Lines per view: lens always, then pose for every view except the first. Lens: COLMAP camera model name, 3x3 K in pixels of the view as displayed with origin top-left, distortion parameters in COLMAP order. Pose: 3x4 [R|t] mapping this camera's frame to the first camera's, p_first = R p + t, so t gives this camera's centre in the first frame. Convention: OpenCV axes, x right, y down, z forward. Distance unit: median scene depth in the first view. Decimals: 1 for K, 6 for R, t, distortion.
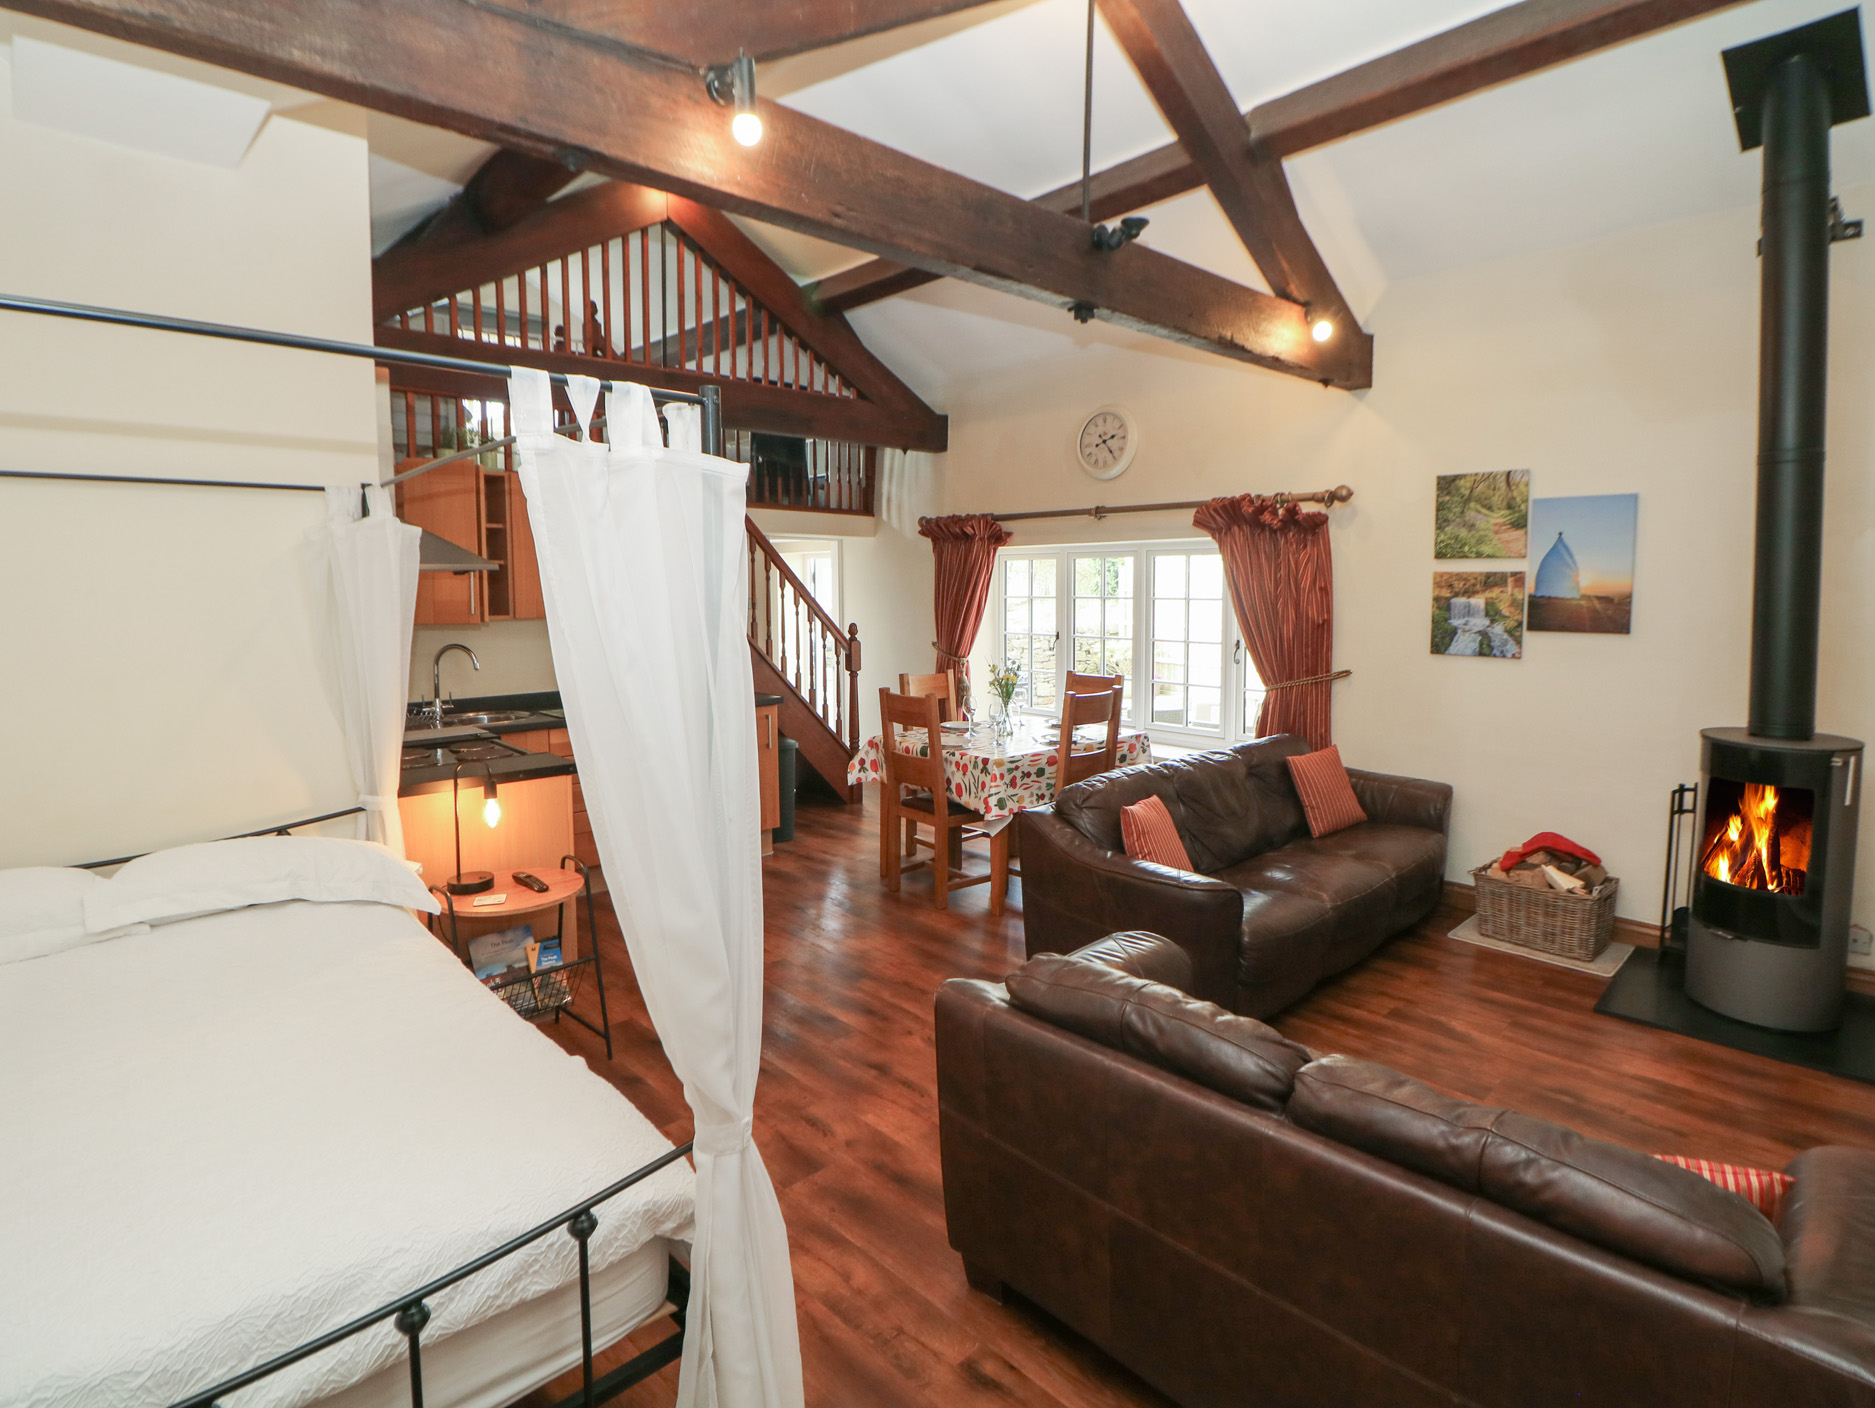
lens RADIAL K [[989.9, 0, 943.2], [0, 989.9, 658.8], [0, 0, 1]] dist [-0.003805, -0.014679]
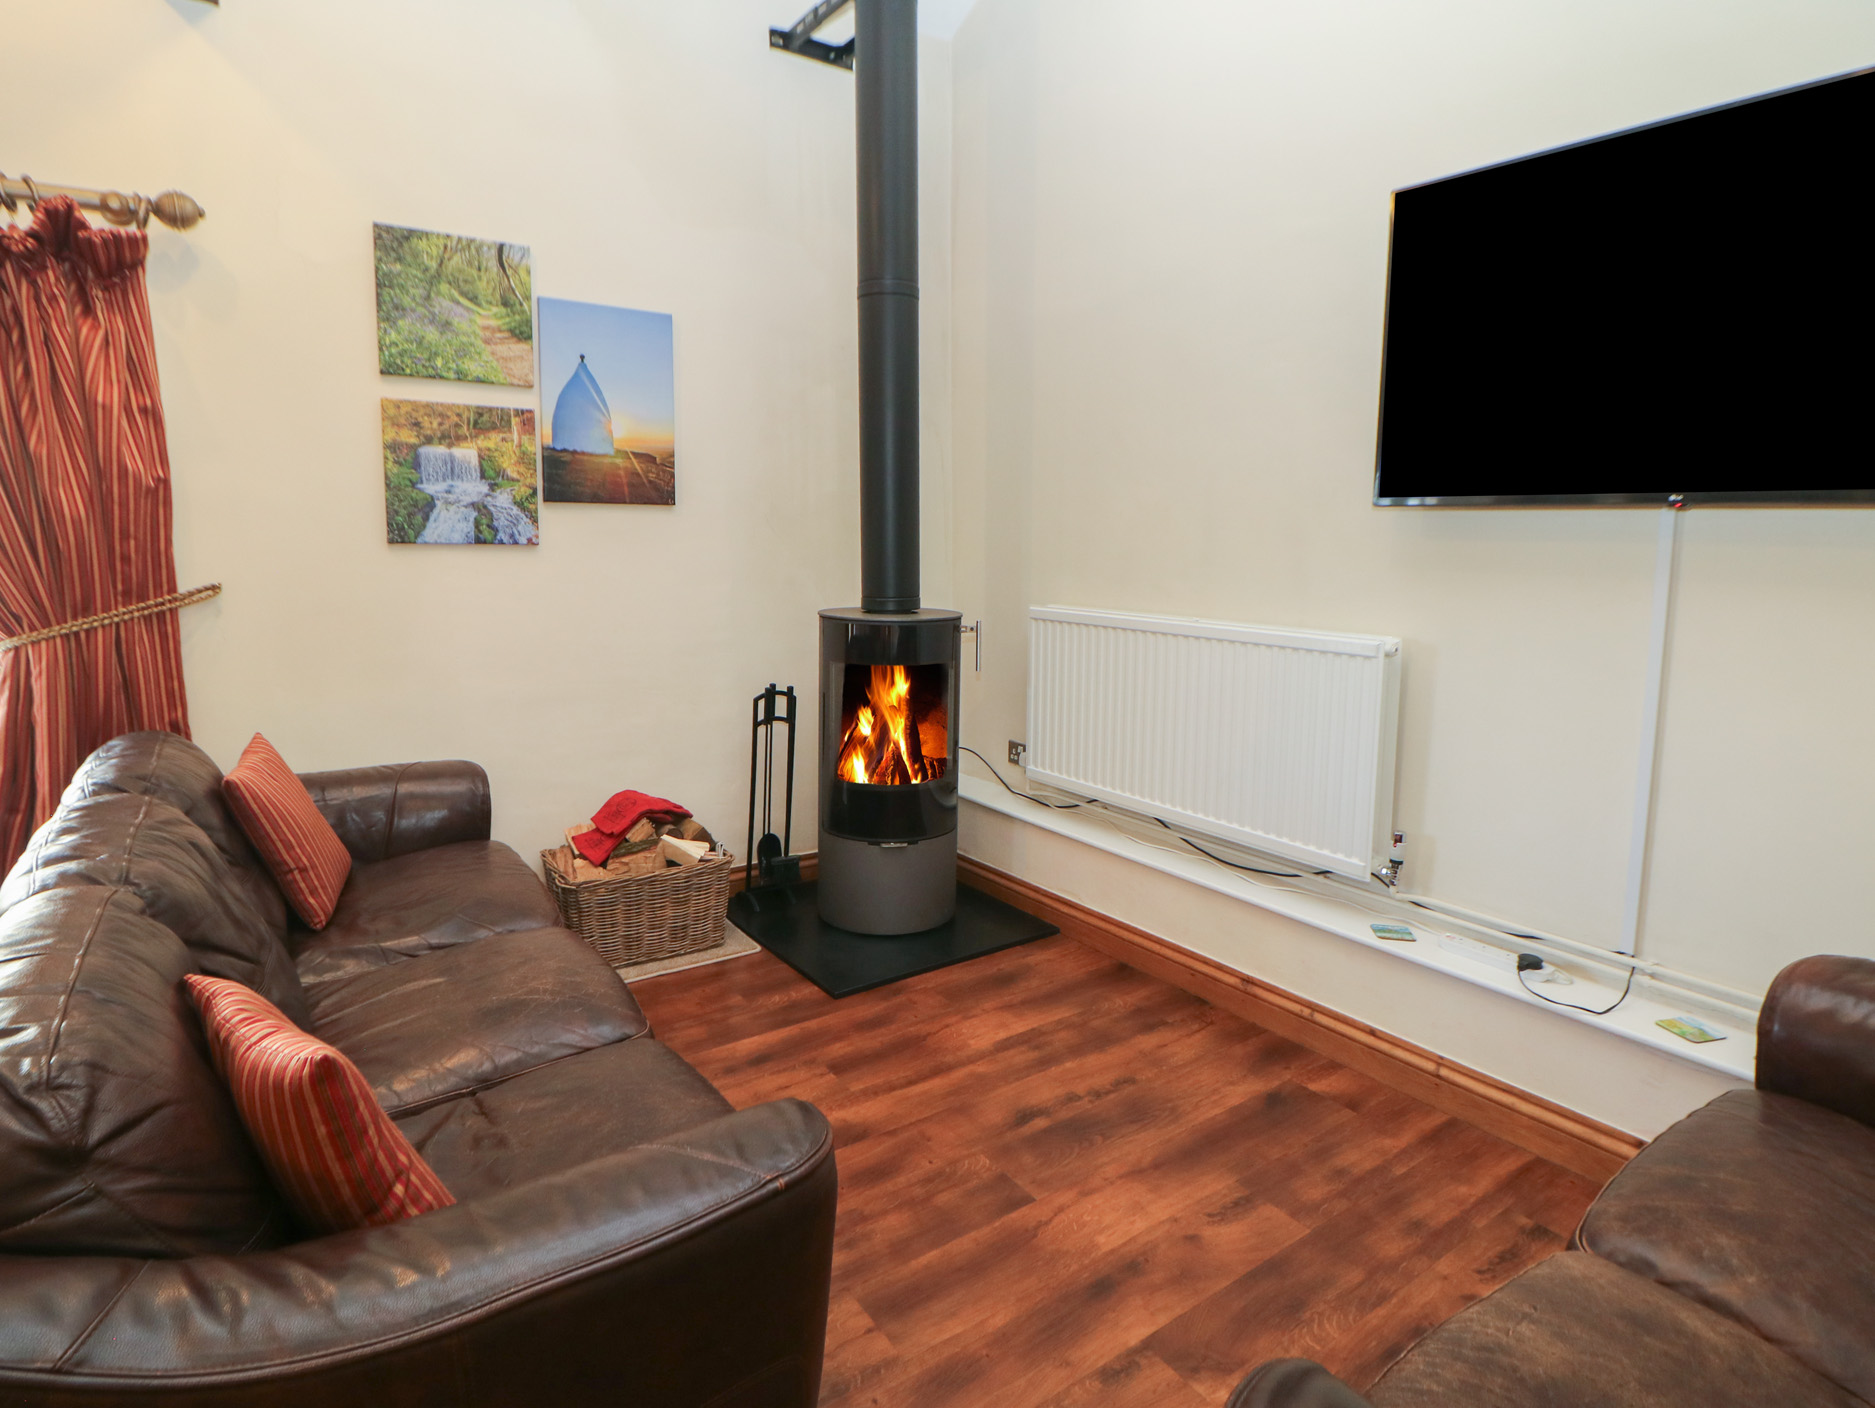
lens RADIAL K [[989.9, 0, 943.2], [0, 989.9, 658.8], [0, 0, 1]] dist [-0.003805, -0.014679]
pose [[0.148070, -0.114891, 0.982281, -0.028038], [0.065698, 0.992178, 0.106145, 0.022585], [-0.986792, 0.048817, 0.154460, 0.639324]]
